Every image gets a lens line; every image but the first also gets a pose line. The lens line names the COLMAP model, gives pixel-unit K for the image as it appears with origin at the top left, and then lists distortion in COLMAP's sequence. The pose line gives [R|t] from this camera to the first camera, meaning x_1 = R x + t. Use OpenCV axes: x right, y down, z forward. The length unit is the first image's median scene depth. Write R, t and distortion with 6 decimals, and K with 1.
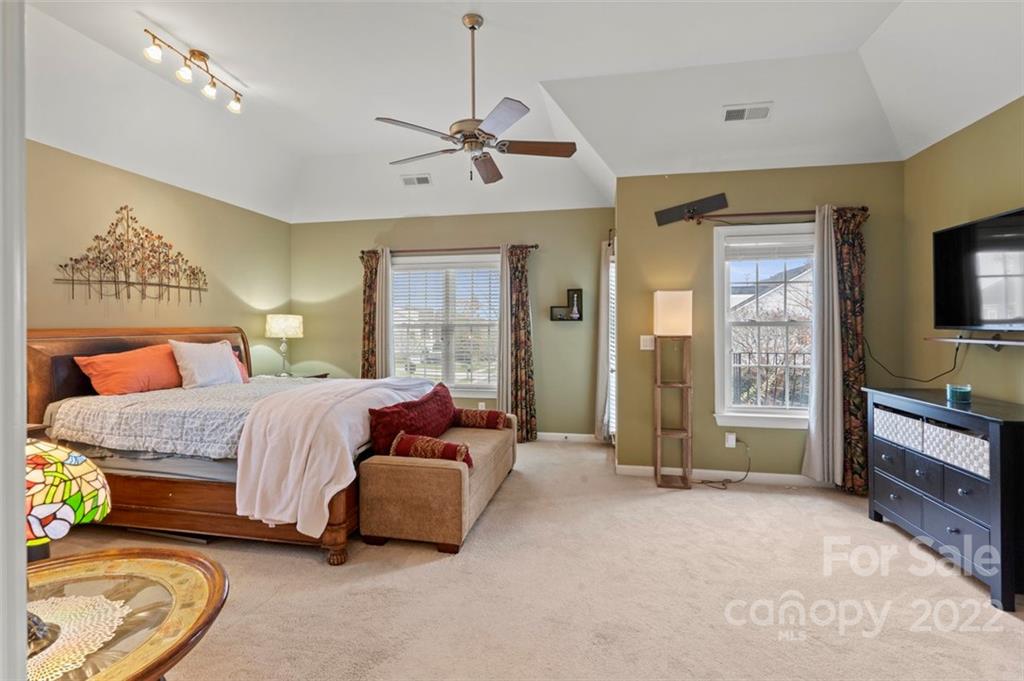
lens RADIAL K [[468.4, 0, 509.1], [0, 468.4, 325.5], [0, 0, 1]] dist [-0.003358, 0.000440]
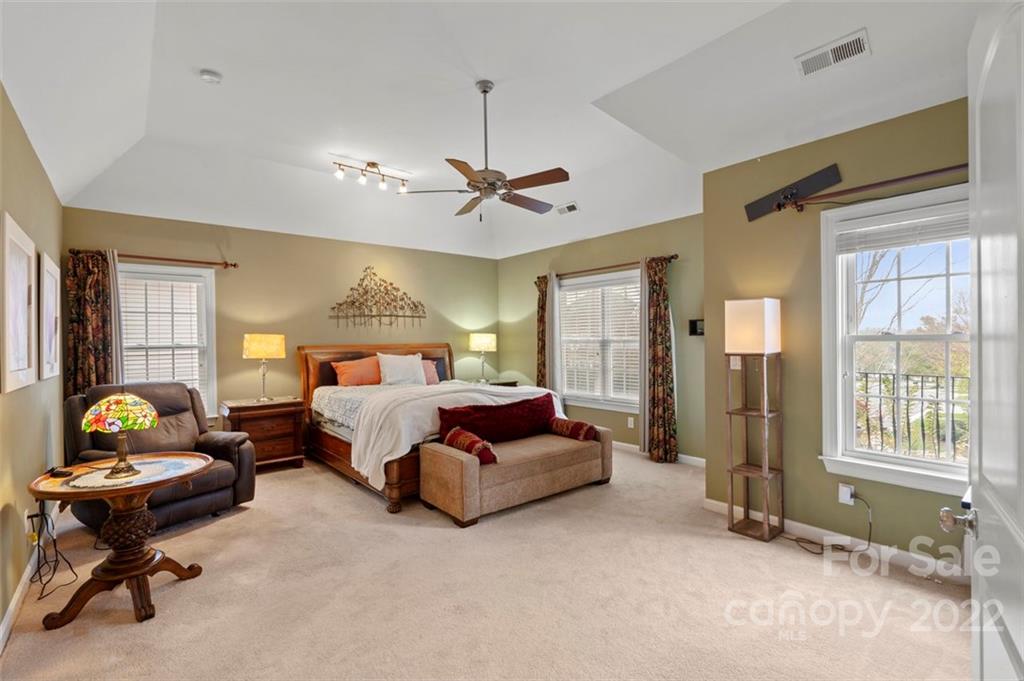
lens RADIAL K [[468.4, 0, 515.8], [0, 468.4, 343.4], [0, 0, 1]] dist [-0.003358, 0.000440]
pose [[0.776033, -0.002730, -0.630686, 0.533255], [0.009636, 0.999925, 0.007528, -0.006323], [0.630618, -0.011919, 0.776002, 0.091200]]
